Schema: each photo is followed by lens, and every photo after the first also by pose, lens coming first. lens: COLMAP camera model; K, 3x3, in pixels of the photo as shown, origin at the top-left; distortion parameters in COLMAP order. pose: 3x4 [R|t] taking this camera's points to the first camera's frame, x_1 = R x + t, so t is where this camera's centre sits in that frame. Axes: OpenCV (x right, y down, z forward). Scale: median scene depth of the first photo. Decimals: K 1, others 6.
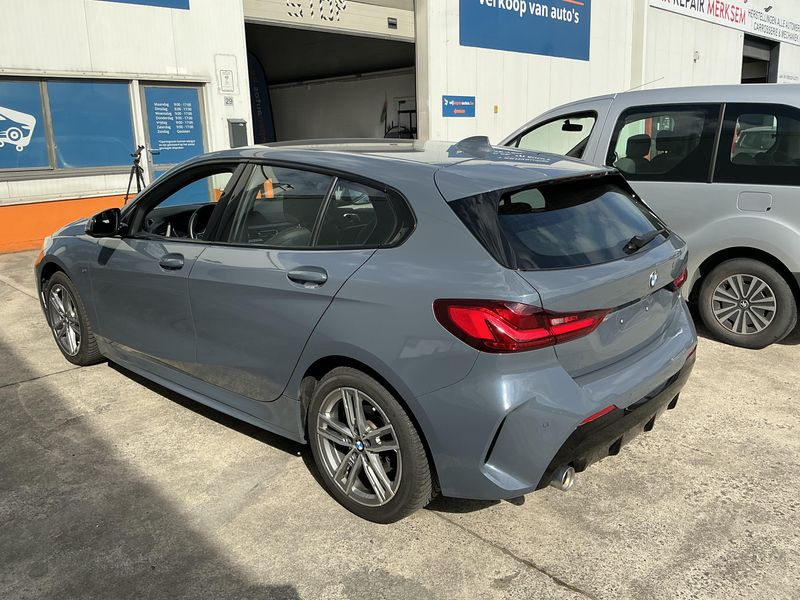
lens RADIAL K [[669.1, 0, 411.8], [0, 669.1, 302.9], [0, 0, 1]] dist [0.084415, -0.187438]
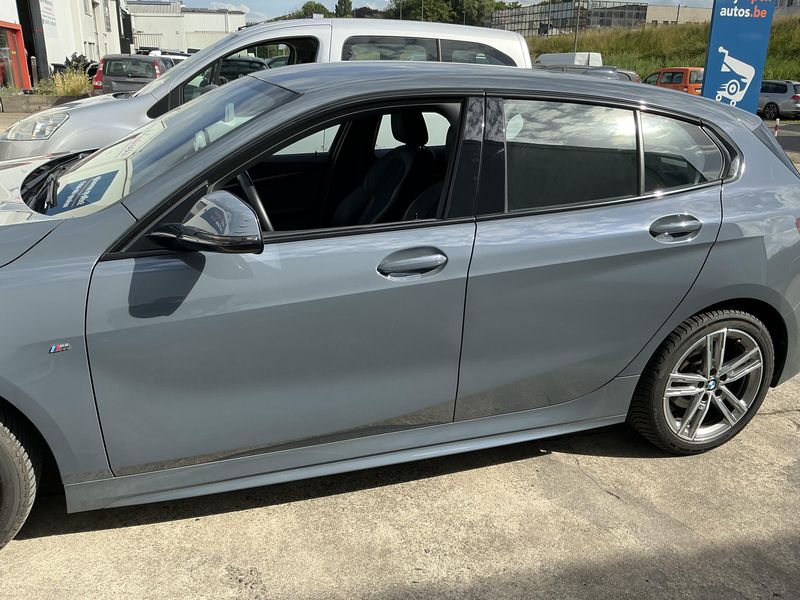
lens RADIAL K [[669.1, 0, 411.8], [0, 669.1, 302.9], [0, 0, 1]] dist [0.084415, -0.187438]
pose [[0.487391, -0.252760, 0.835801, -0.996692], [0.182173, 0.965559, 0.185768, -0.157772], [-0.853969, 0.061719, 0.516651, 0.766720]]
